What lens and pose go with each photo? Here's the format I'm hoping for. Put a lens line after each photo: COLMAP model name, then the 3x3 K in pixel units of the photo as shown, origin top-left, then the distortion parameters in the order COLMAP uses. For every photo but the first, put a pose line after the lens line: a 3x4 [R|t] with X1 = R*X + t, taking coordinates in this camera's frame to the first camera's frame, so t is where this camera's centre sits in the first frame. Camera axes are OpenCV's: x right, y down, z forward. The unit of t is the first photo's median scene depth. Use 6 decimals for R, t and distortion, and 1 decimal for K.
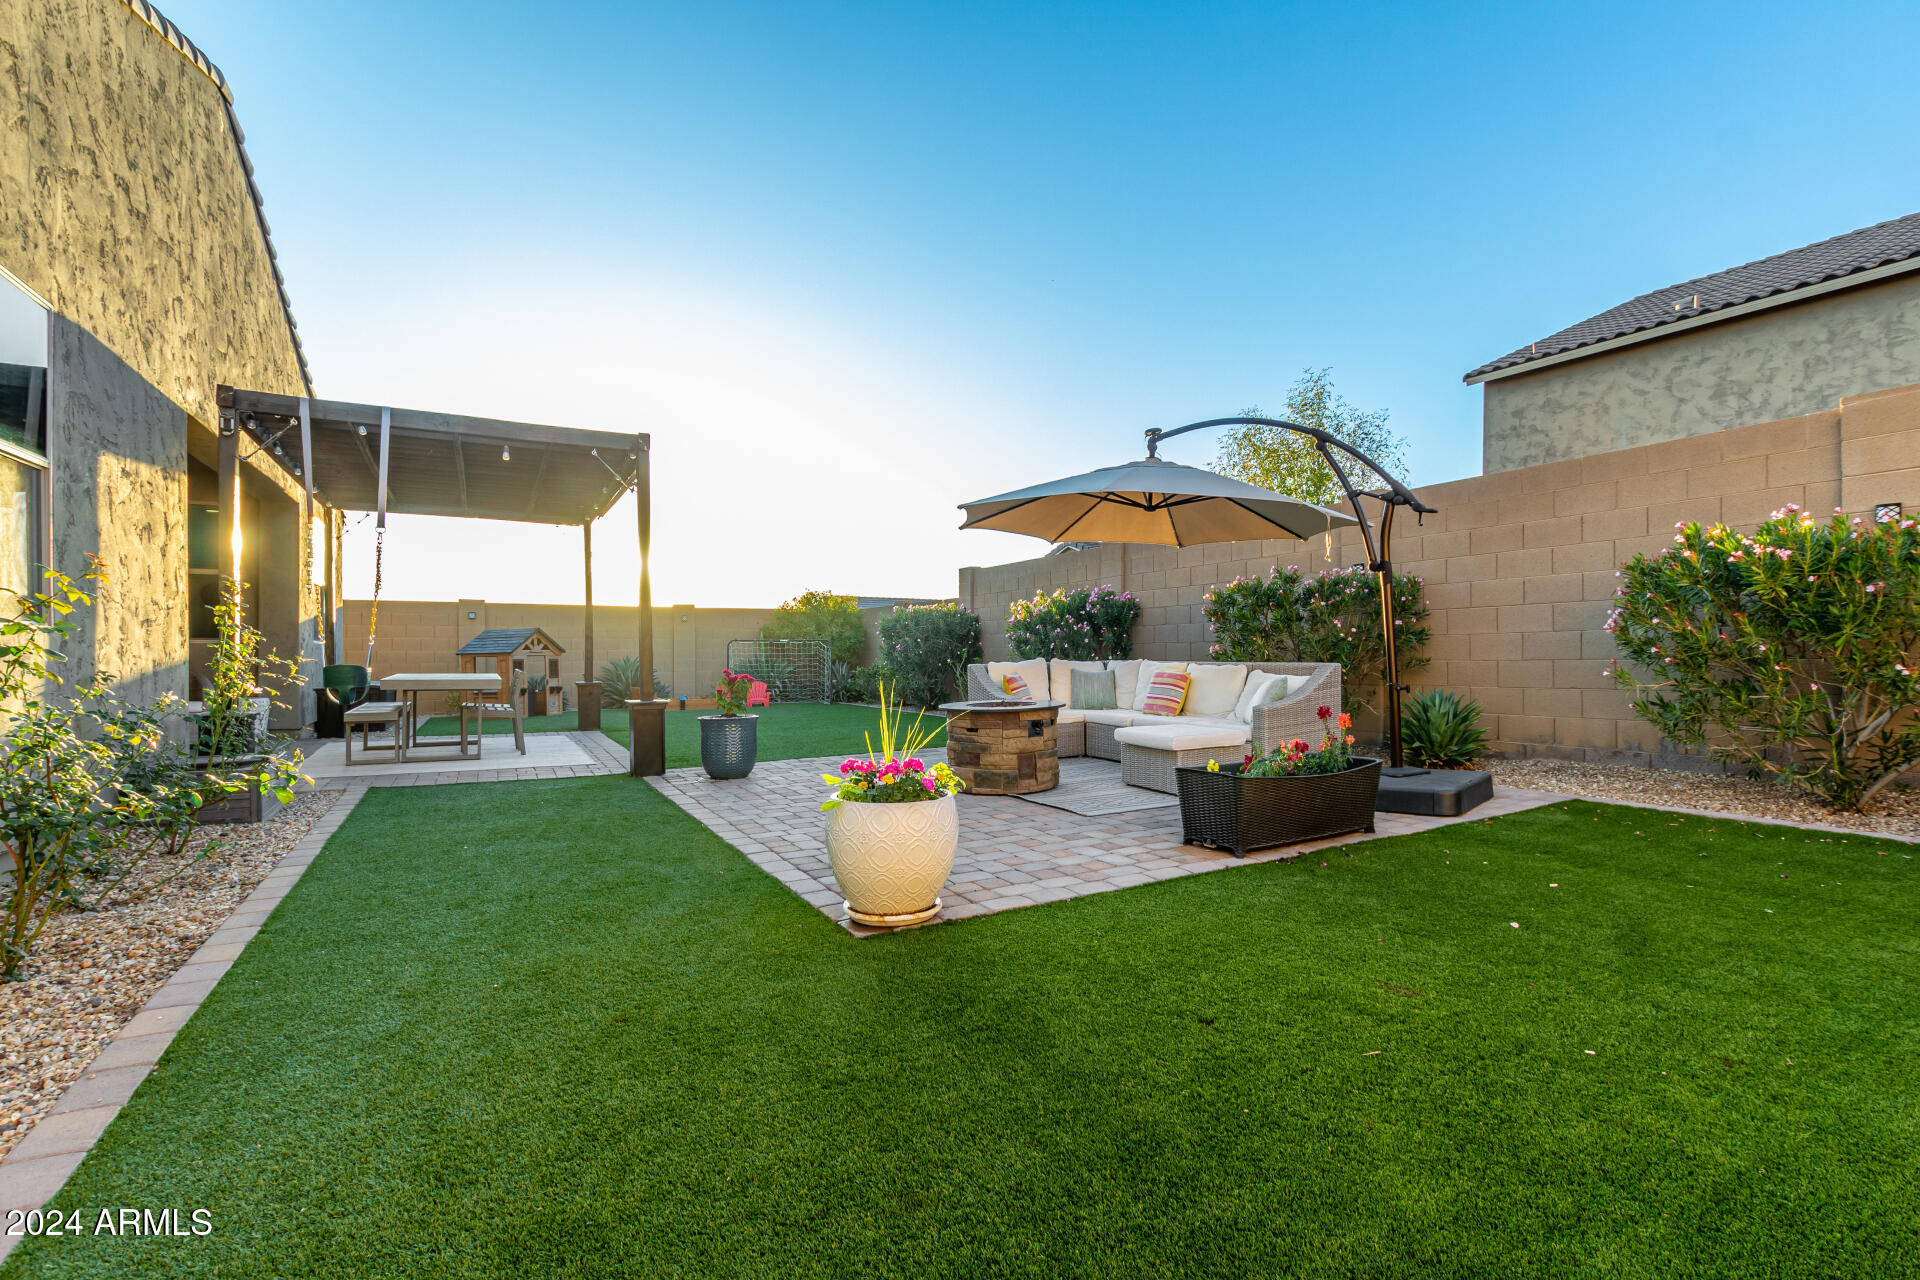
lens RADIAL K [[869.7, 0, 974.8], [0, 869.7, 631.7], [0, 0, 1]] dist [0.001240, 0.000058]
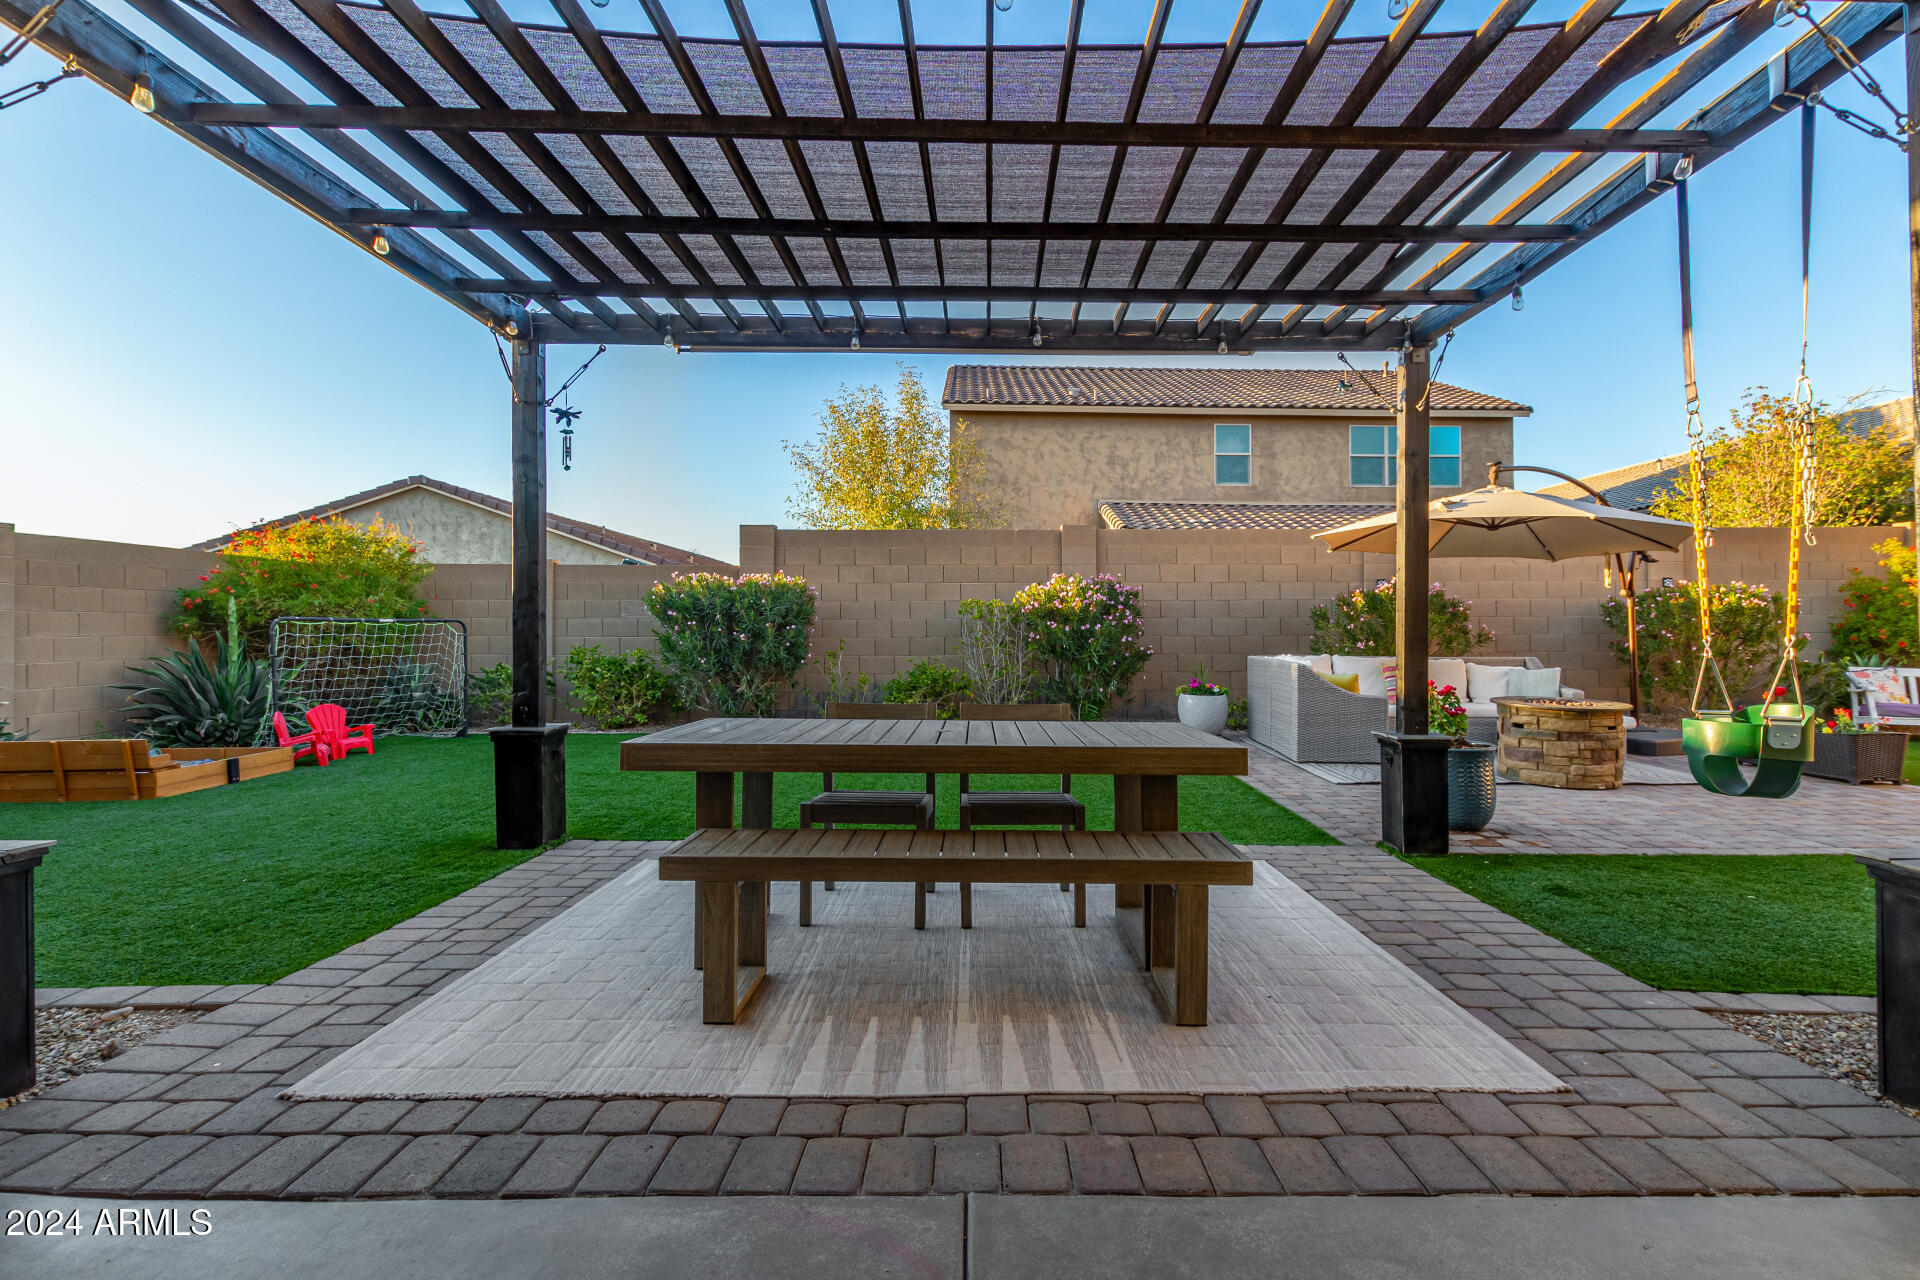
lens RADIAL K [[878.8, 0, 994.7], [0, 878.8, 602.4], [0, 0, 1]] dist [0.013594, -0.008883]
pose [[0.485012, 0.034426, 0.873830, -1.031555], [-0.027350, 0.999333, -0.024190, 0.005580], [-0.874080, -0.012166, 0.485630, 0.893867]]
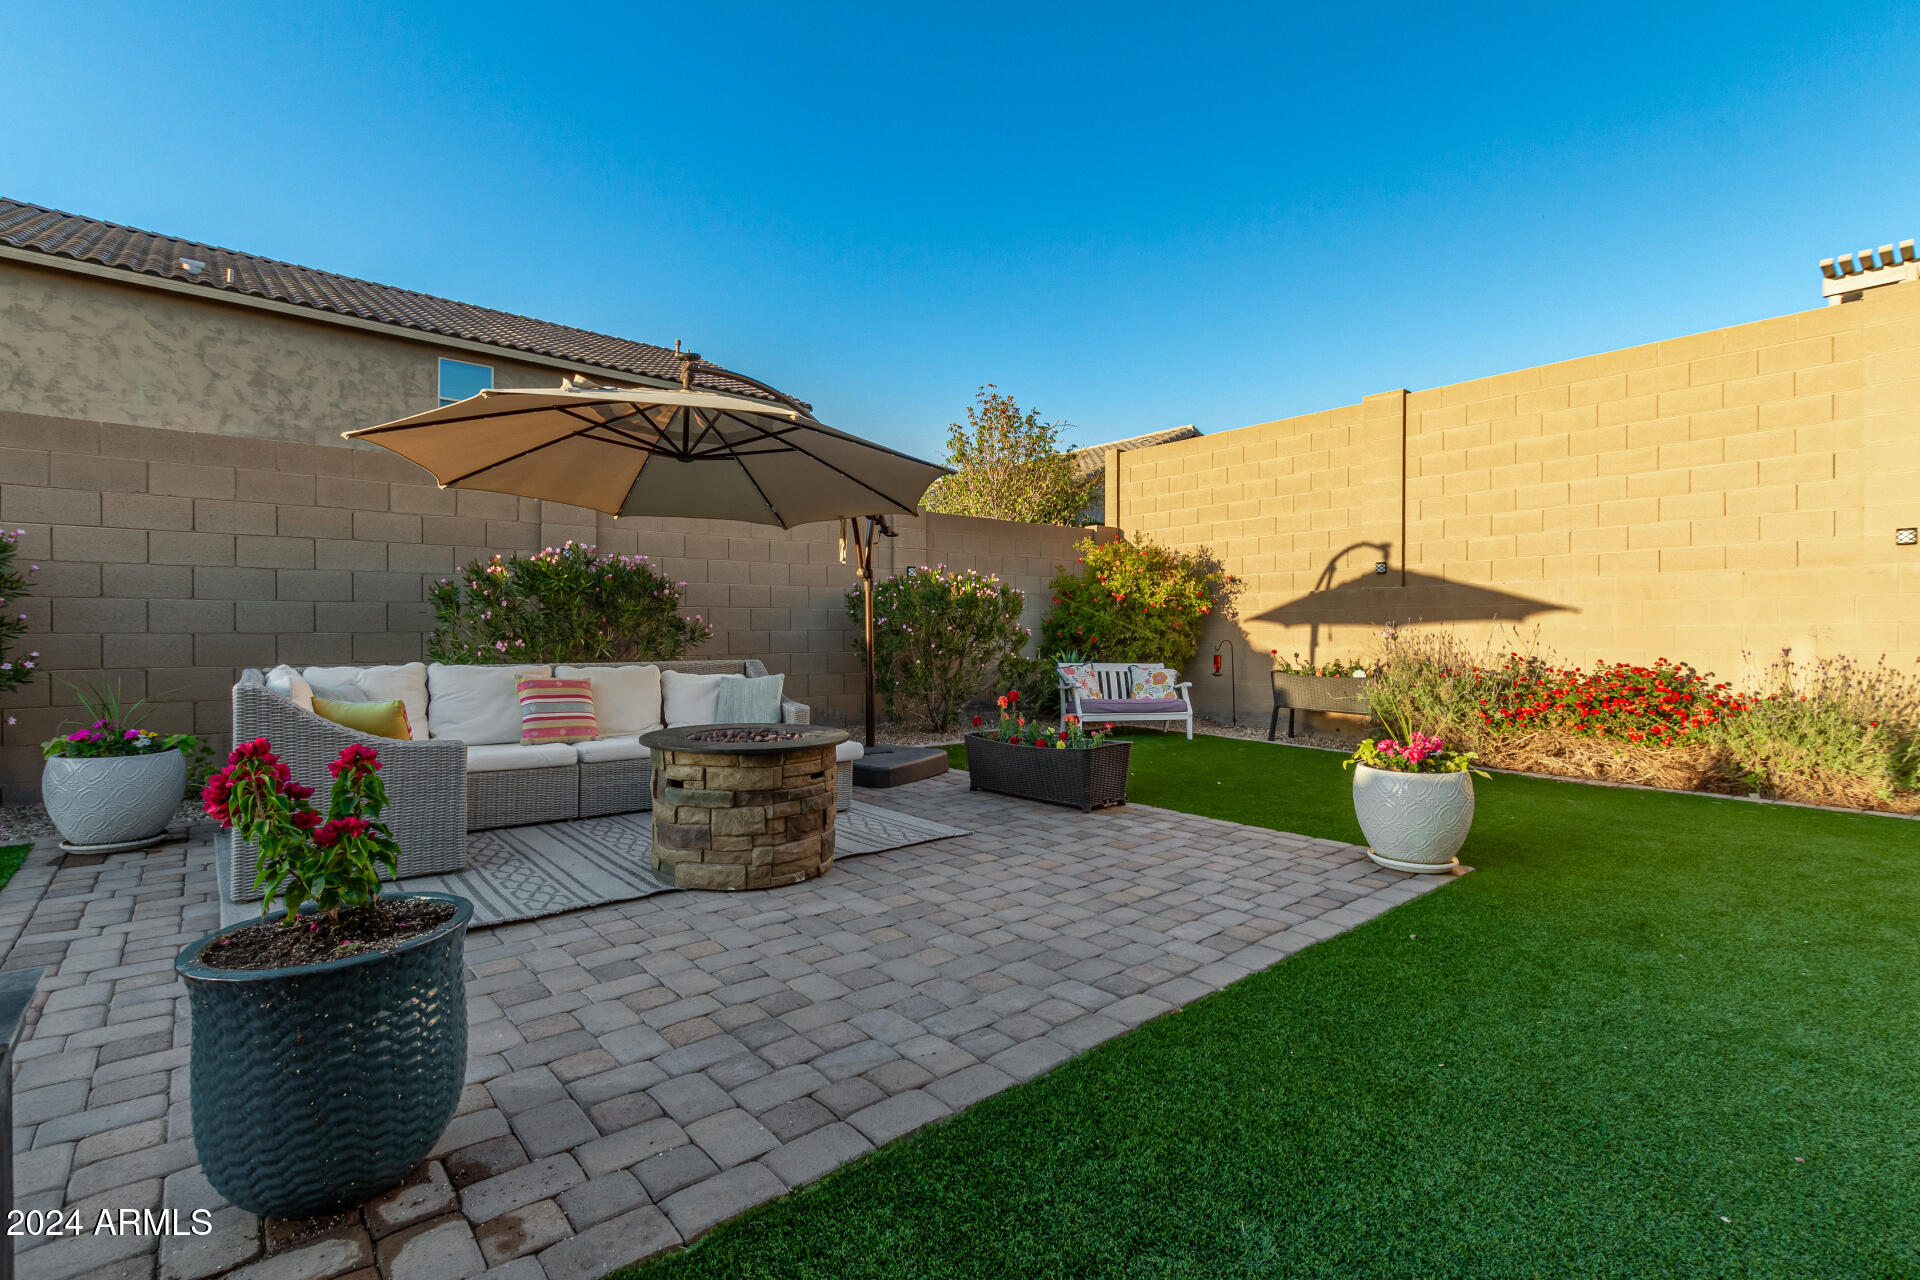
lens RADIAL K [[877.2, 0, 963.7], [0, 877.2, 629.7], [0, 0, 1]] dist [0.004202, -0.000227]
pose [[-0.190047, 0.015857, 0.981647, -0.513193], [-0.020454, 0.999589, -0.020106, 0.014339], [-0.981562, -0.023900, -0.189644, 0.801472]]
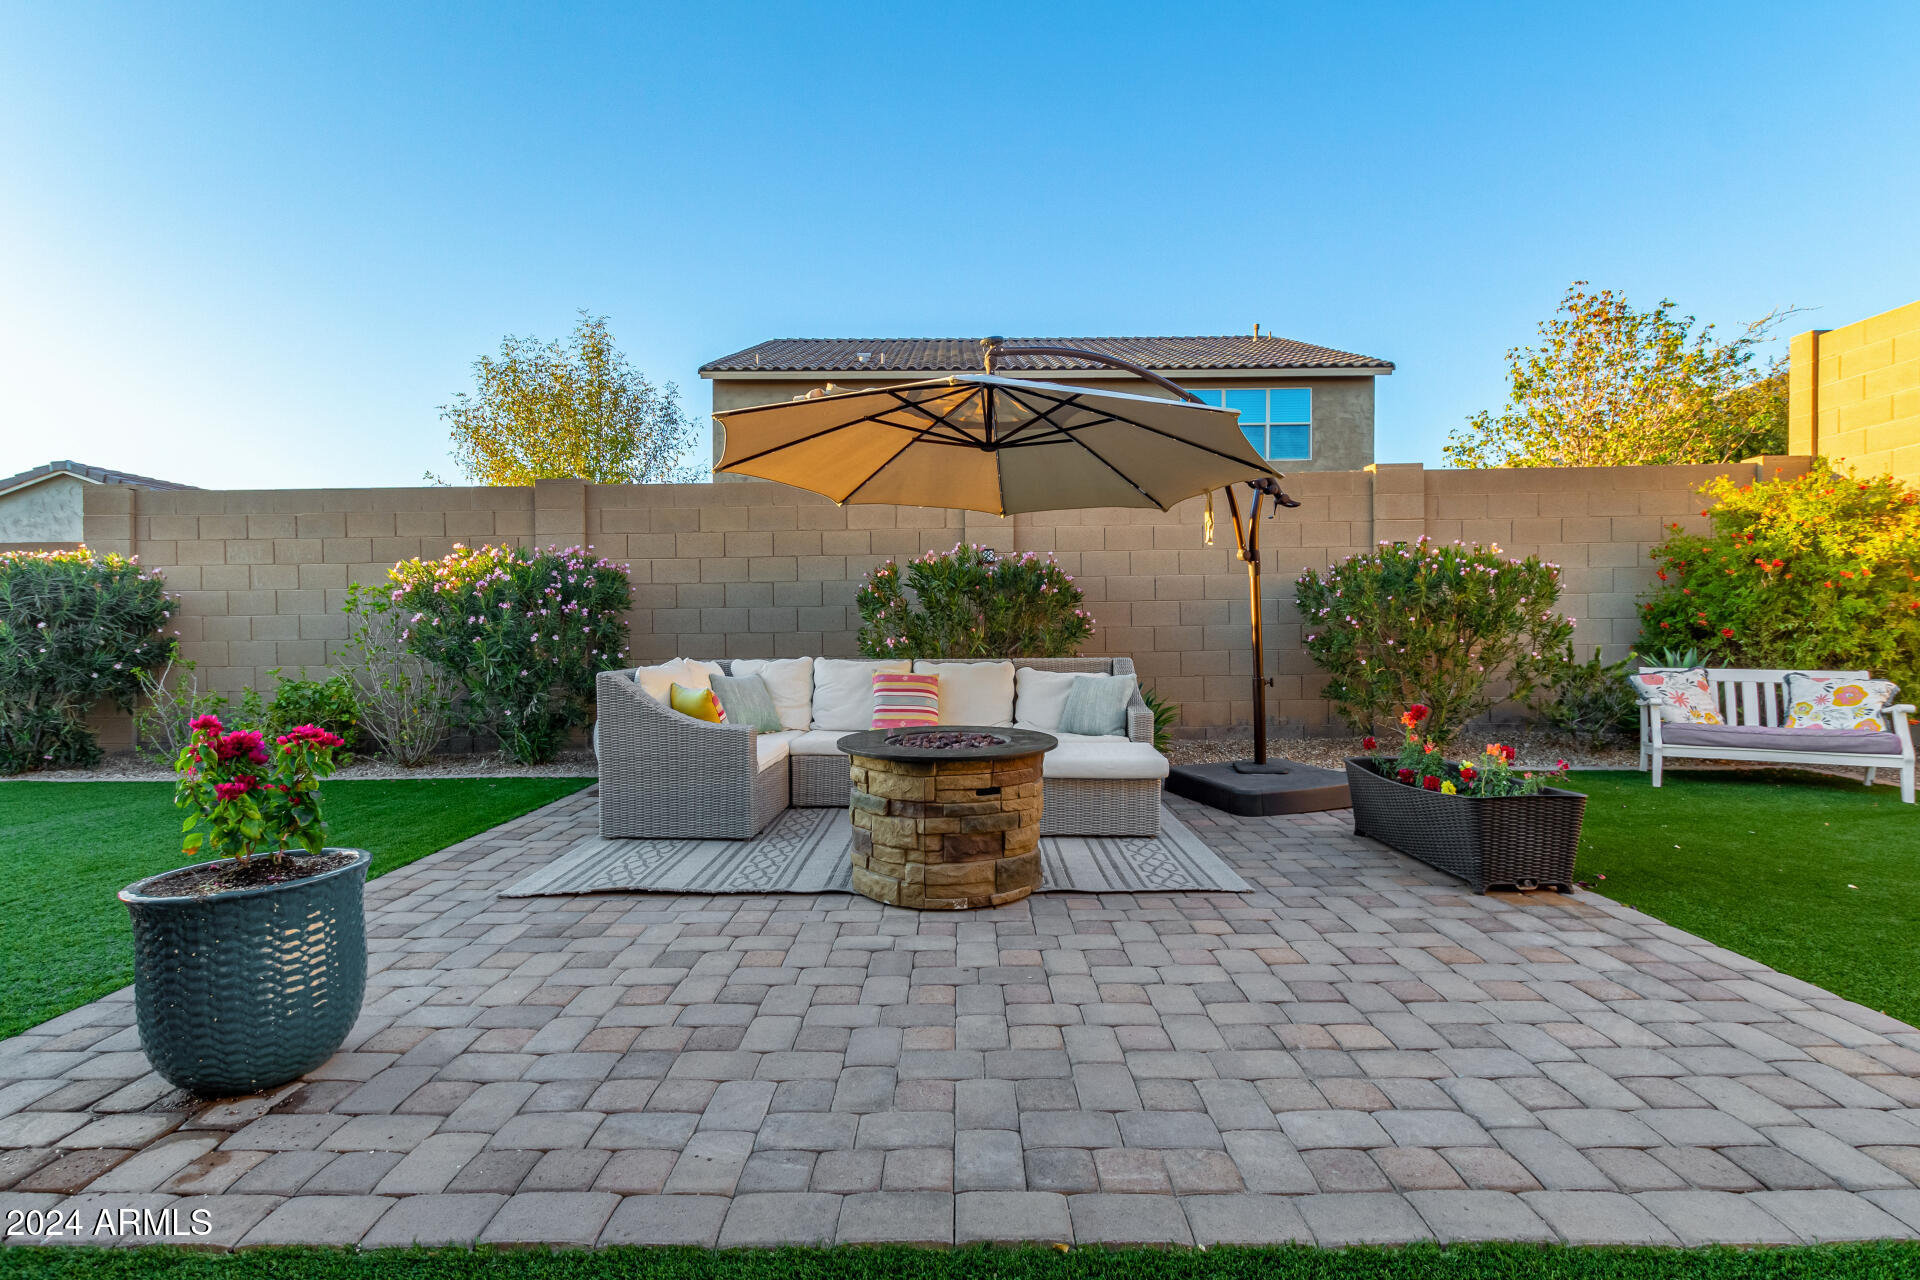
lens RADIAL K [[876.4, 0, 946.9], [0, 876.4, 639.9], [0, 0, 1]] dist [0.003019, 0.000287]
pose [[0.508778, -0.000337, 0.860898, -0.389029], [-0.015500, 0.999834, 0.009552, 0.009836], [-0.860758, -0.018203, 0.508688, 0.583632]]
